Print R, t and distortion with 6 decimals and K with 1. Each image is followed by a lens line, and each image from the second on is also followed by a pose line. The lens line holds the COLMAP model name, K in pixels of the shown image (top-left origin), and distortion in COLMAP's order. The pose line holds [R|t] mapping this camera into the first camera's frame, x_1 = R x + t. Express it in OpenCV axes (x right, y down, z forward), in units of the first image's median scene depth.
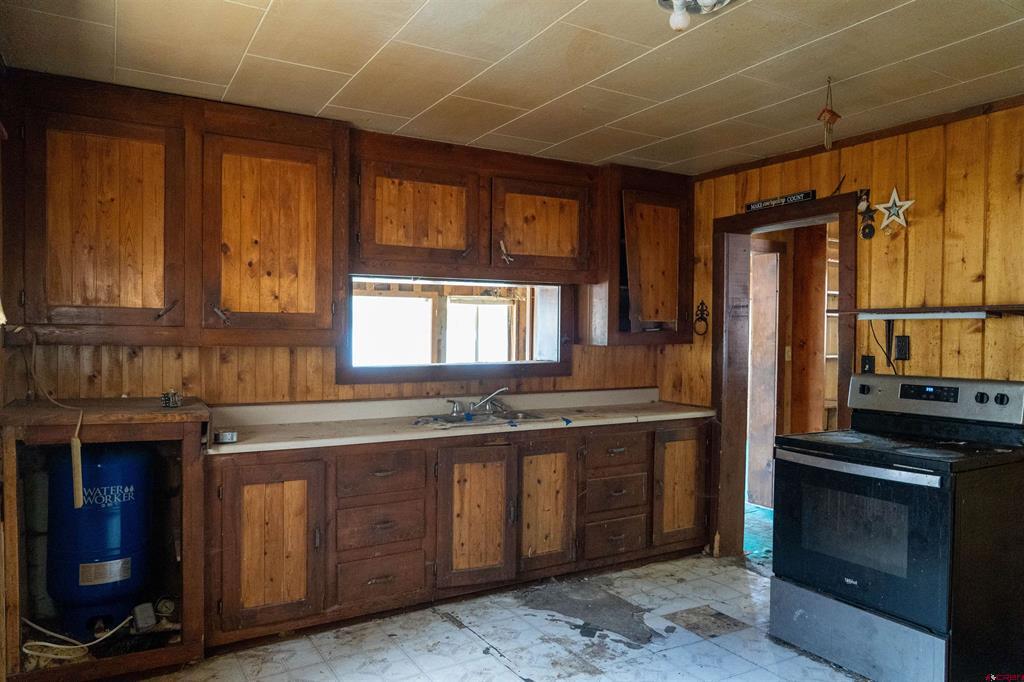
lens RADIAL K [[694.8, 0, 511.0], [0, 694.8, 339.0], [0, 0, 1]] dist [-0.019074, 0.012512]
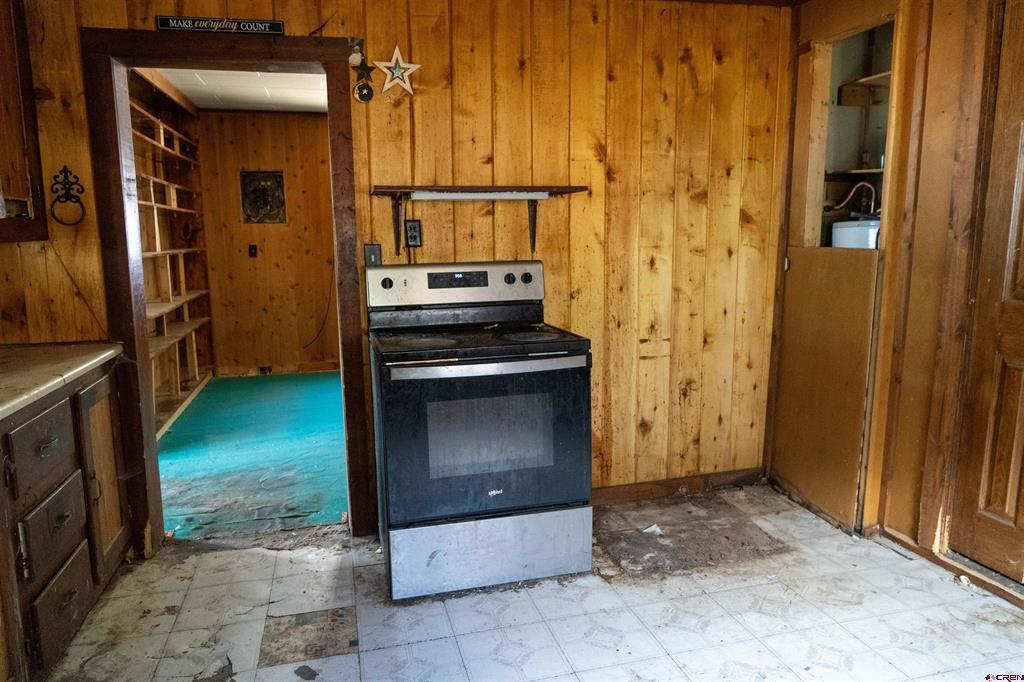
lens RADIAL K [[694.8, 0, 510.0], [0, 694.8, 342.8], [0, 0, 1]] dist [-0.019074, 0.012512]
pose [[0.270928, -0.158955, 0.949385, -0.282409], [0.025495, 0.987111, 0.157996, 0.013885], [-0.962262, -0.018601, 0.271489, 0.632594]]
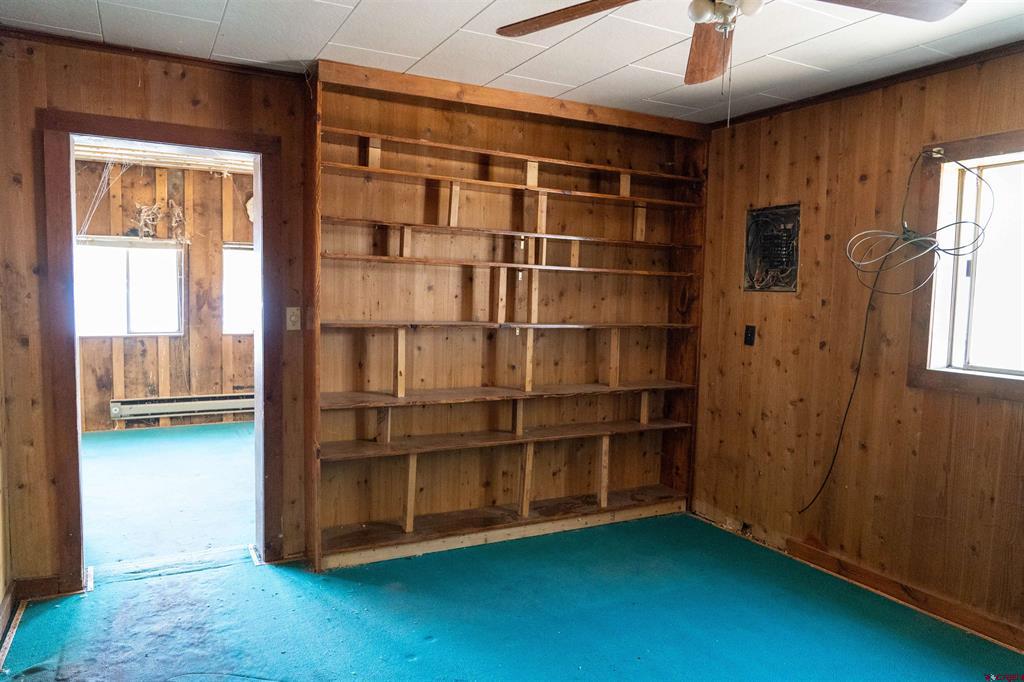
lens RADIAL K [[694.8, 0, 509.1], [0, 694.8, 341.3], [0, 0, 1]] dist [-0.019074, 0.012512]
pose [[0.998801, 0.022448, -0.043505, 0.317907], [-0.019797, 0.997977, 0.060418, 0.004941], [0.044773, -0.059484, 0.997225, 0.632034]]
